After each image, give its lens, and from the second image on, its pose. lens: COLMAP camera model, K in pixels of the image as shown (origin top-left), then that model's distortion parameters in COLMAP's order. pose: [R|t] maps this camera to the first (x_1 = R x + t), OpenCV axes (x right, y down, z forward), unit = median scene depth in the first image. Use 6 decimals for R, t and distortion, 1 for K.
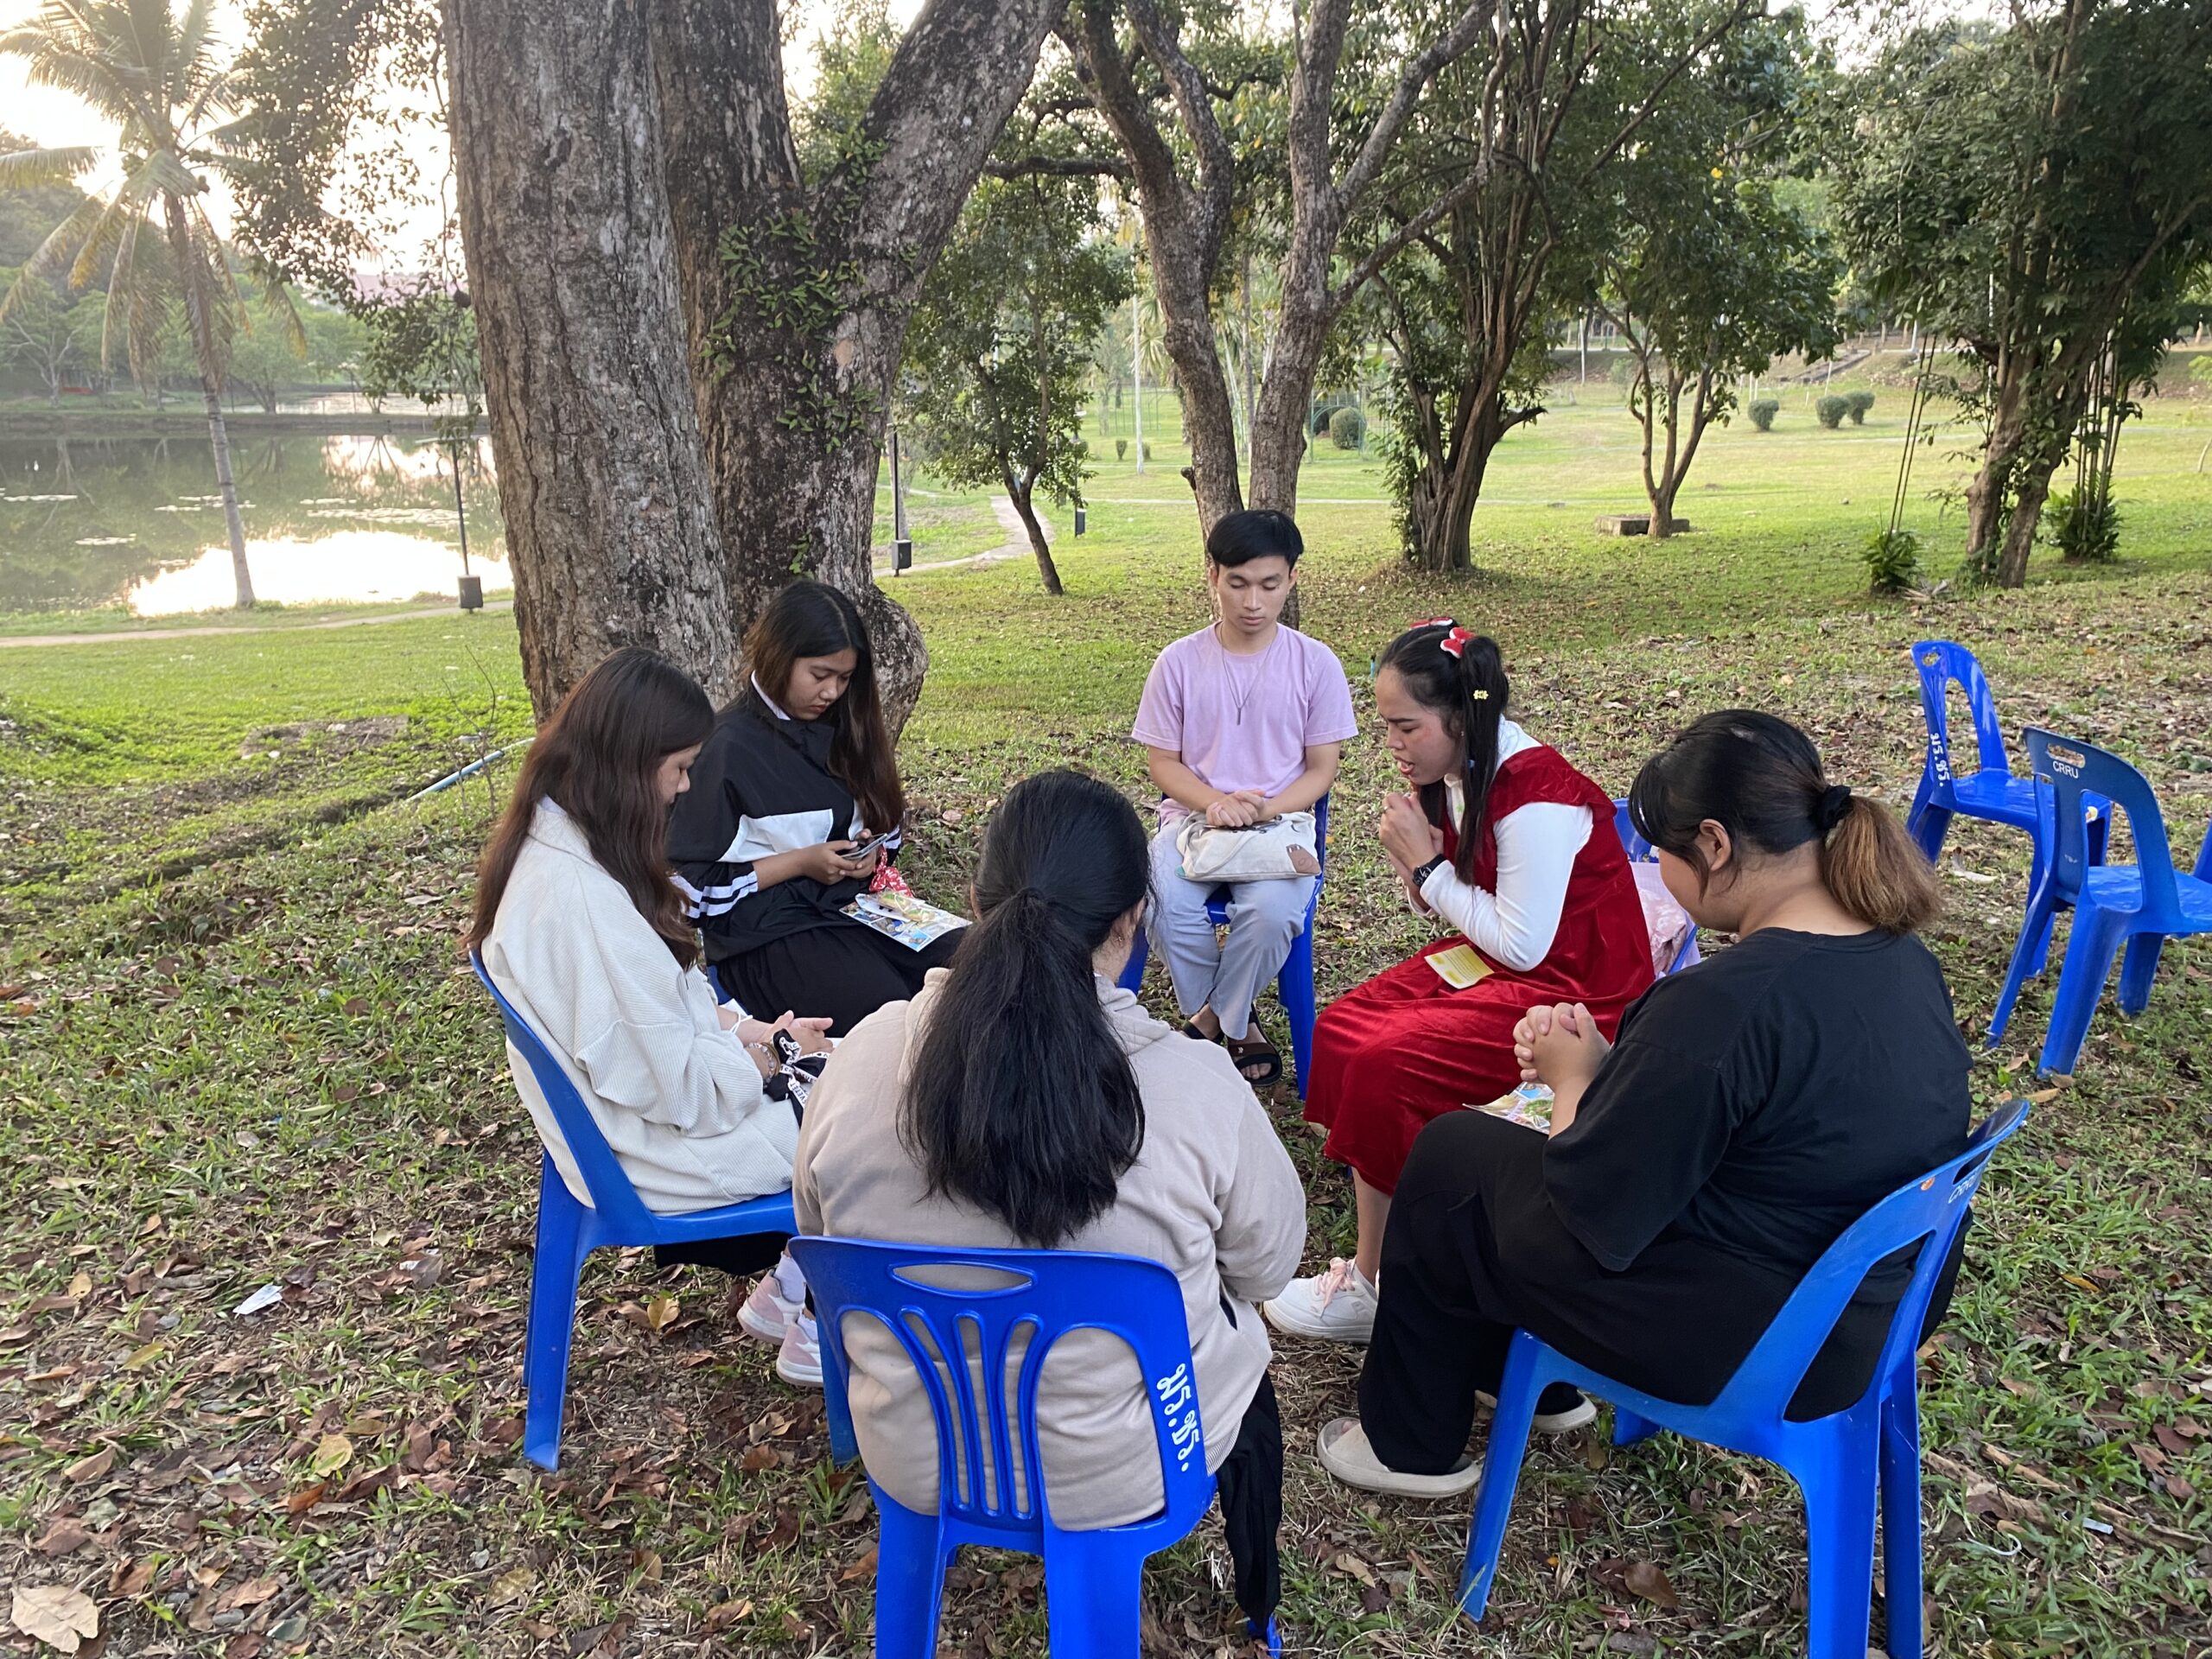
lens RADIAL K [[1684.4, 0, 1106.0], [0, 1684.4, 829.5], [0, 0, 1]] dist [0.041838, -0.051996]
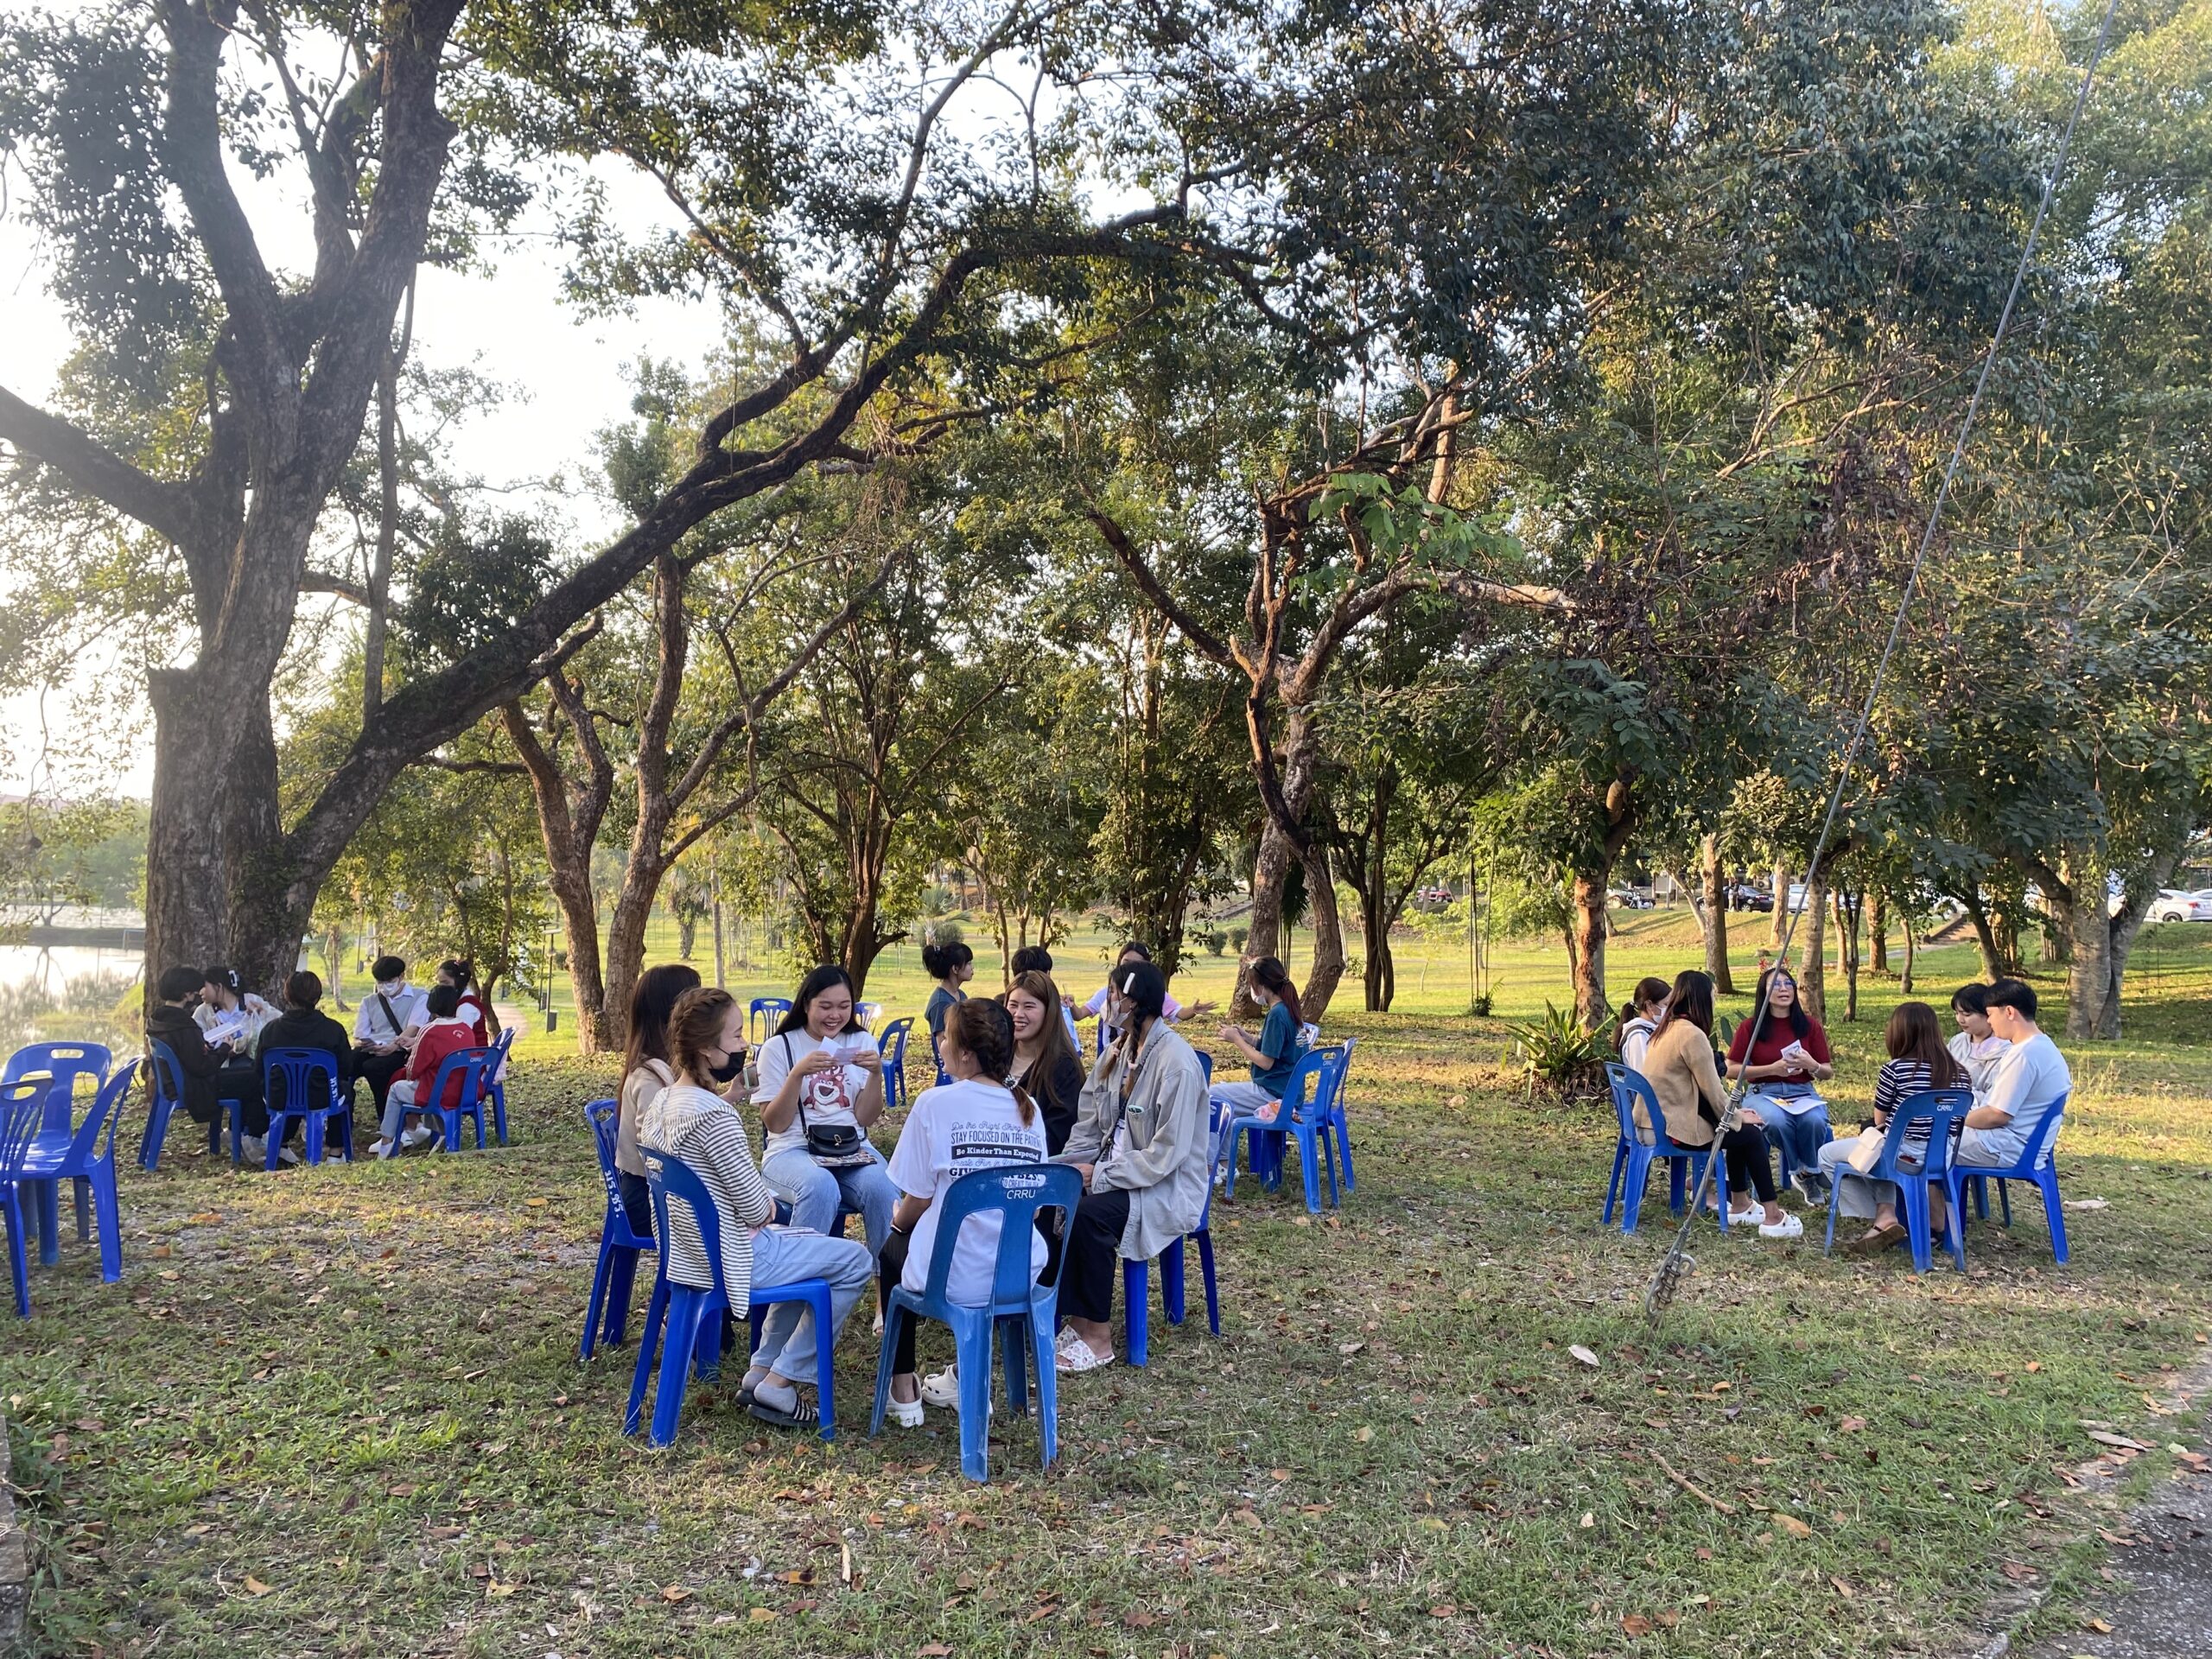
lens RADIAL K [[1684.4, 0, 1106.0], [0, 1684.4, 829.5], [0, 0, 1]] dist [0.041838, -0.051996]
pose [[0.964621, 0.034606, 0.261359, 0.060626], [0.045642, 0.954458, -0.294833, 0.073223], [-0.259659, 0.296331, 0.919111, -0.288603]]
